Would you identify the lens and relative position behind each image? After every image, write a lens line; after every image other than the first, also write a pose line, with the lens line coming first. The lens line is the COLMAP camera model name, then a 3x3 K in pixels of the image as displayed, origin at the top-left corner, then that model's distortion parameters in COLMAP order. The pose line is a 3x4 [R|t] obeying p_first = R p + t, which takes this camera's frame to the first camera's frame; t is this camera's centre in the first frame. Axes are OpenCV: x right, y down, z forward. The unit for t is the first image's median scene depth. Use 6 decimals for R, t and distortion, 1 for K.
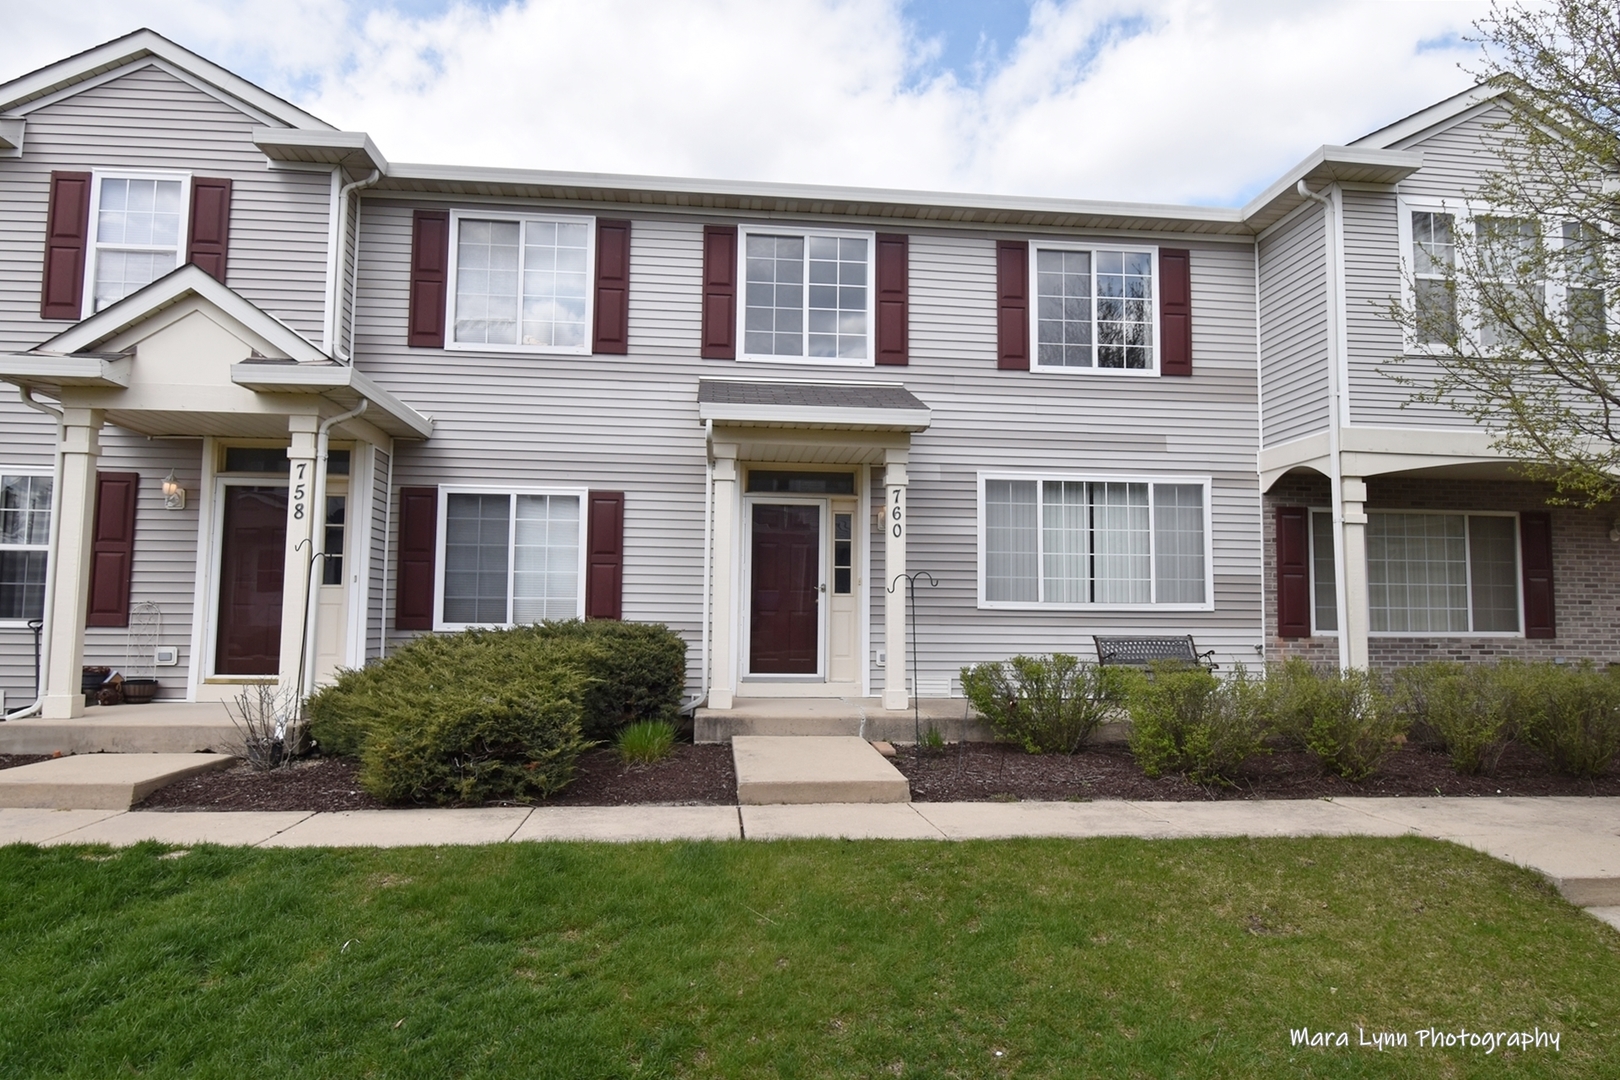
lens RADIAL K [[961.7, 0, 807.9], [0, 961.7, 540.7], [0, 0, 1]] dist [-0.001782, -0.001074]
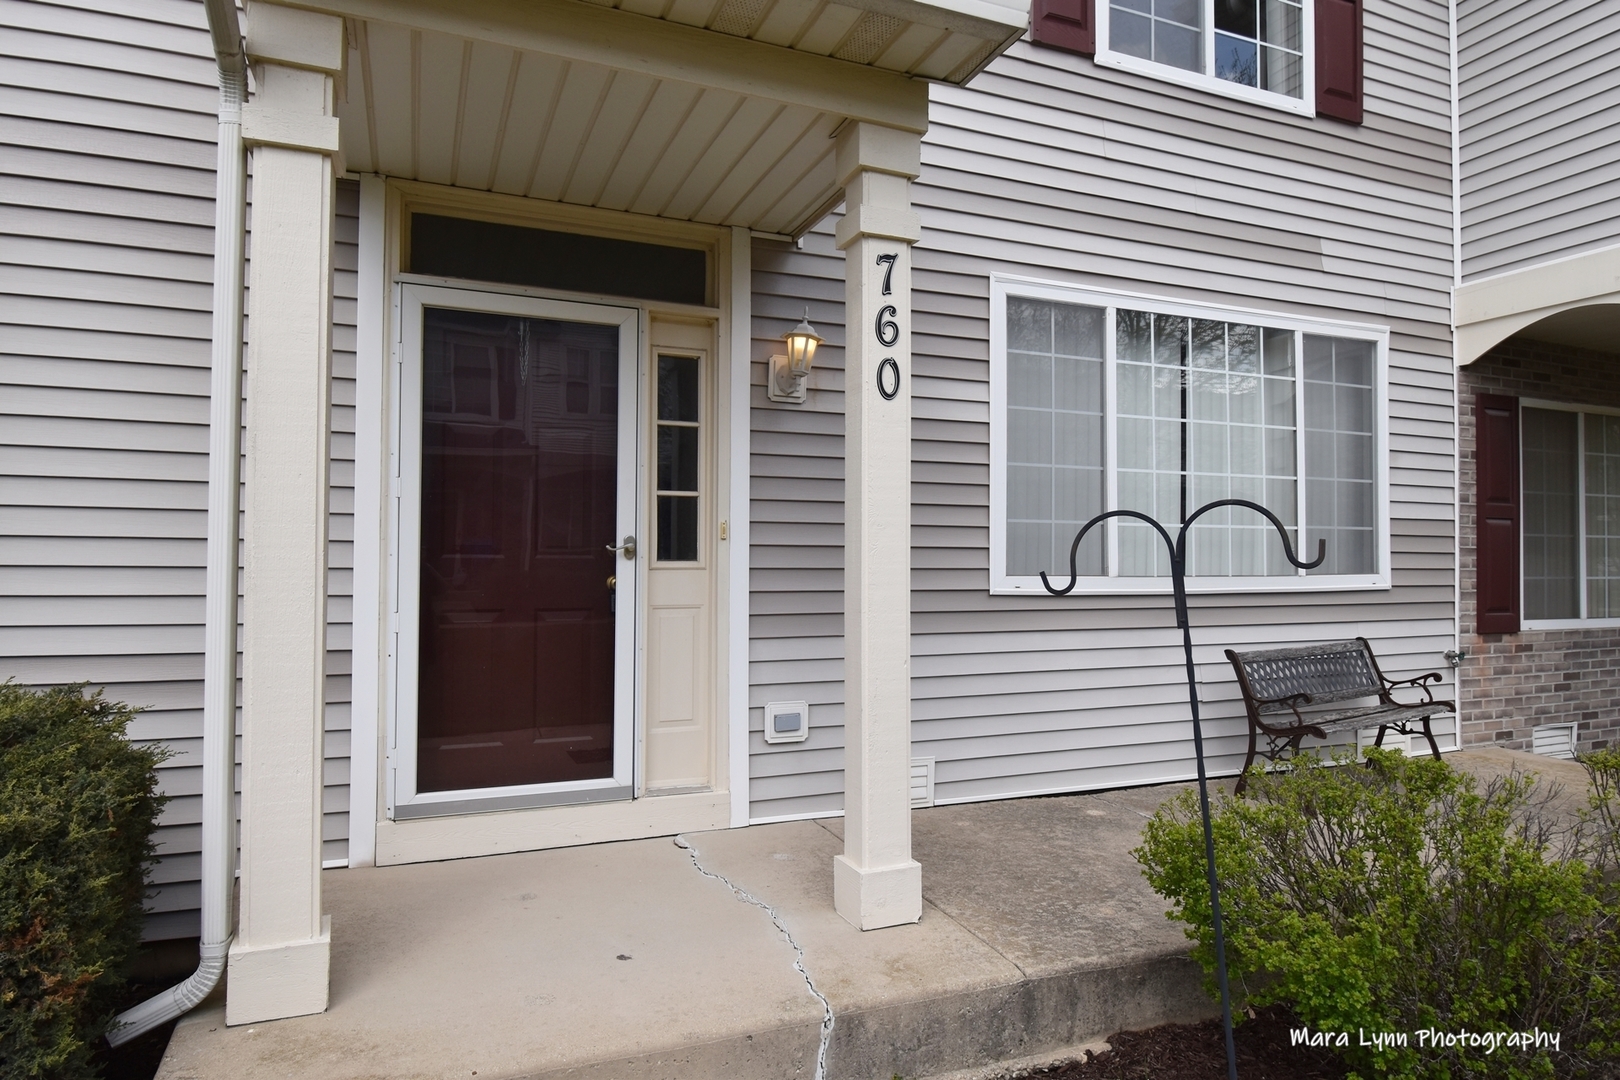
lens RADIAL K [[961.7, 0, 820.3], [0, 961.7, 539.6], [0, 0, 1]] dist [-0.001782, -0.001074]
pose [[0.954934, -0.000099, 0.296817, -0.023400], [-0.018341, 0.998069, 0.059338, 0.021895], [-0.296250, -0.062107, 0.953089, 0.606292]]
